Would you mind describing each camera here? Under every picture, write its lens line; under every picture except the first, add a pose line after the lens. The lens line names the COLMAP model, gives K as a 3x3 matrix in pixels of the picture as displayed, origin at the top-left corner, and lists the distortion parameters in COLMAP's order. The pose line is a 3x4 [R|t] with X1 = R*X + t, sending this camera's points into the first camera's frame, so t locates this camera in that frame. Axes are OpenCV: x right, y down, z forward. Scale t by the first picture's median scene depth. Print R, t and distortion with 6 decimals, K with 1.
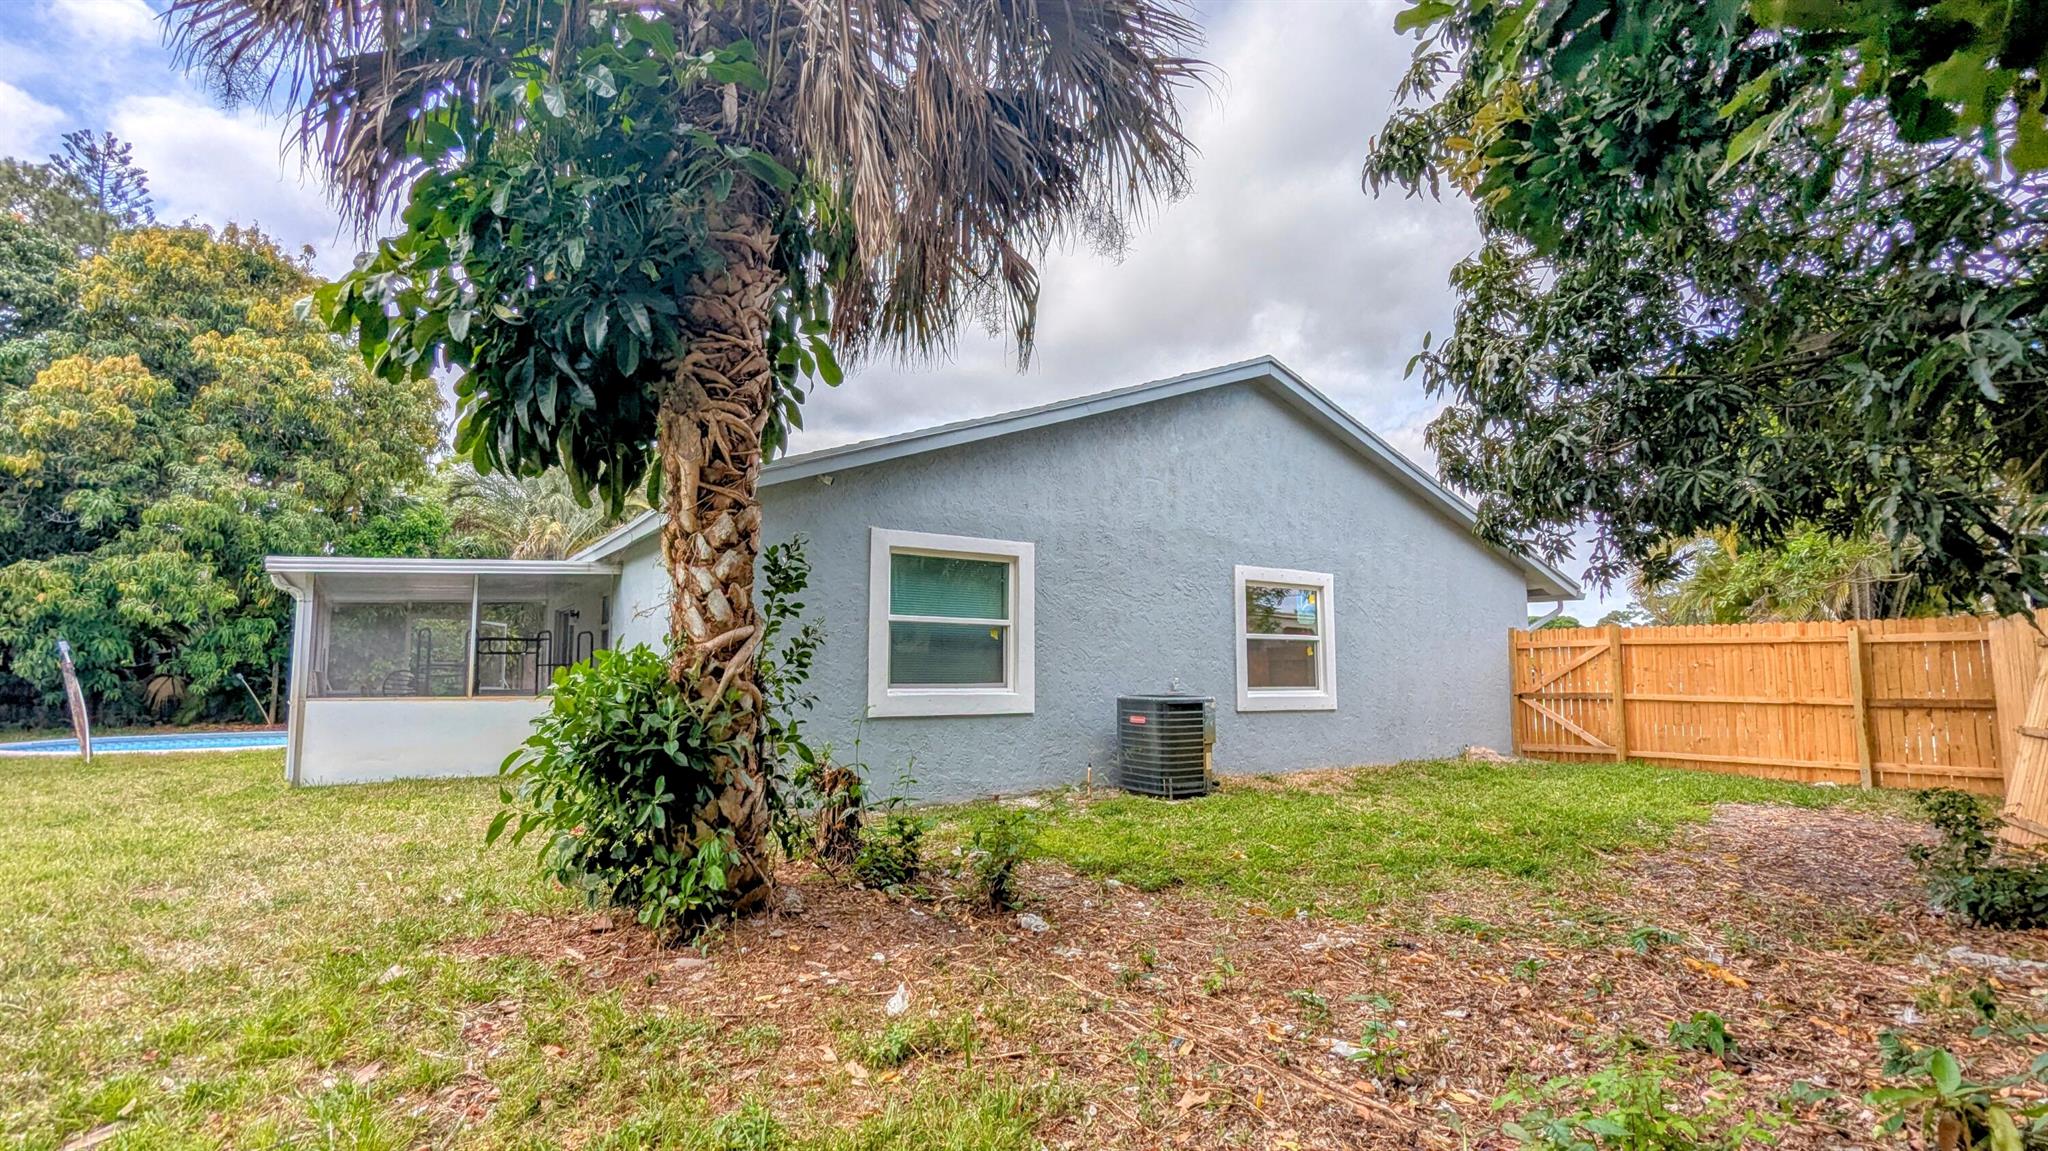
lens RADIAL K [[970.1, 0, 1016.4], [0, 970.1, 576.6], [0, 0, 1]] dist [-0.002126, -0.000297]
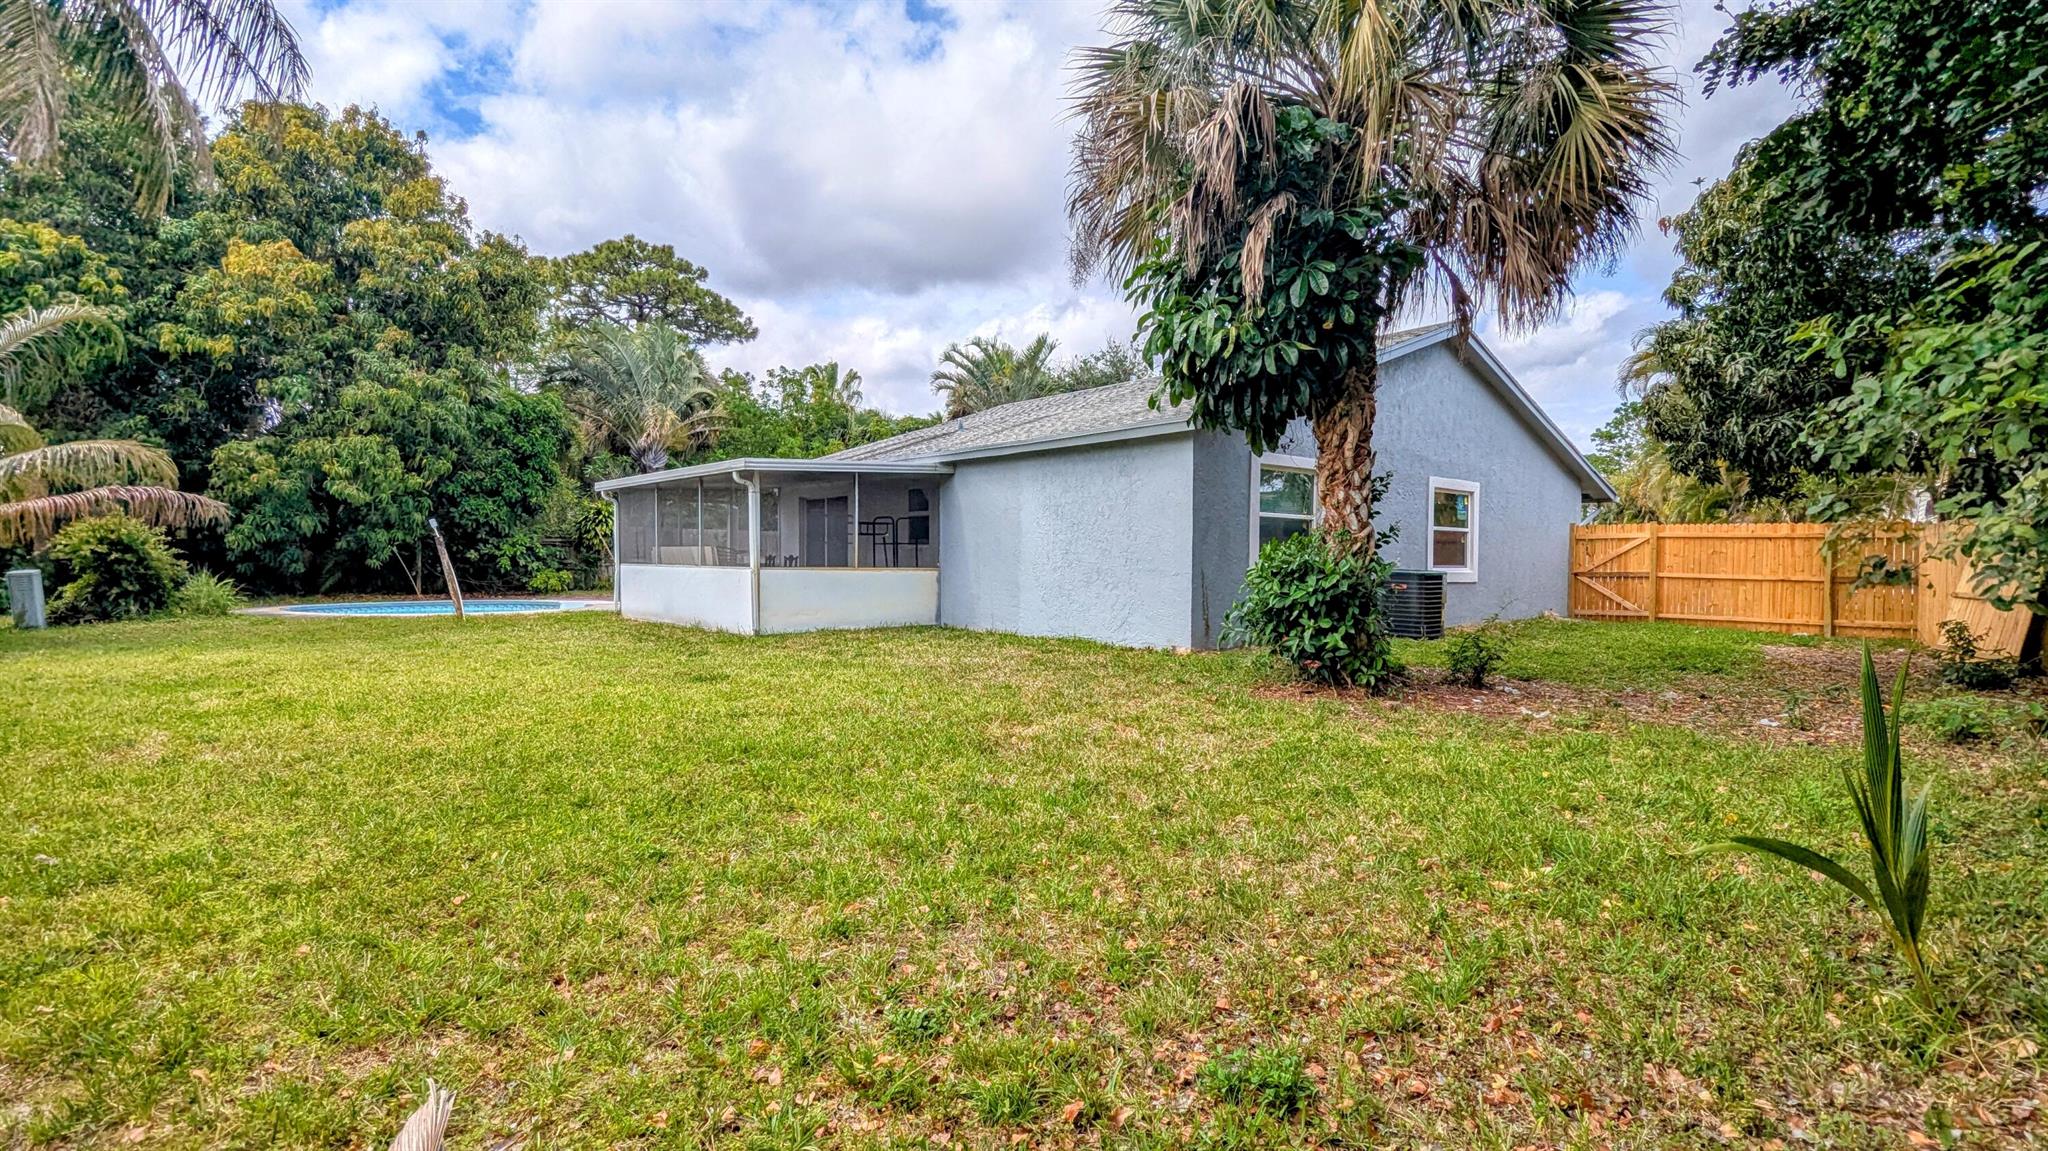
lens RADIAL K [[970.1, 0, 1016.4], [0, 970.1, 576.6], [0, 0, 1]] dist [-0.002126, -0.000297]
pose [[0.993420, 0.006438, 0.114346, -0.424100], [-0.020189, 0.992628, 0.119507, -0.019503], [-0.112734, -0.121029, 0.986227, -0.249569]]
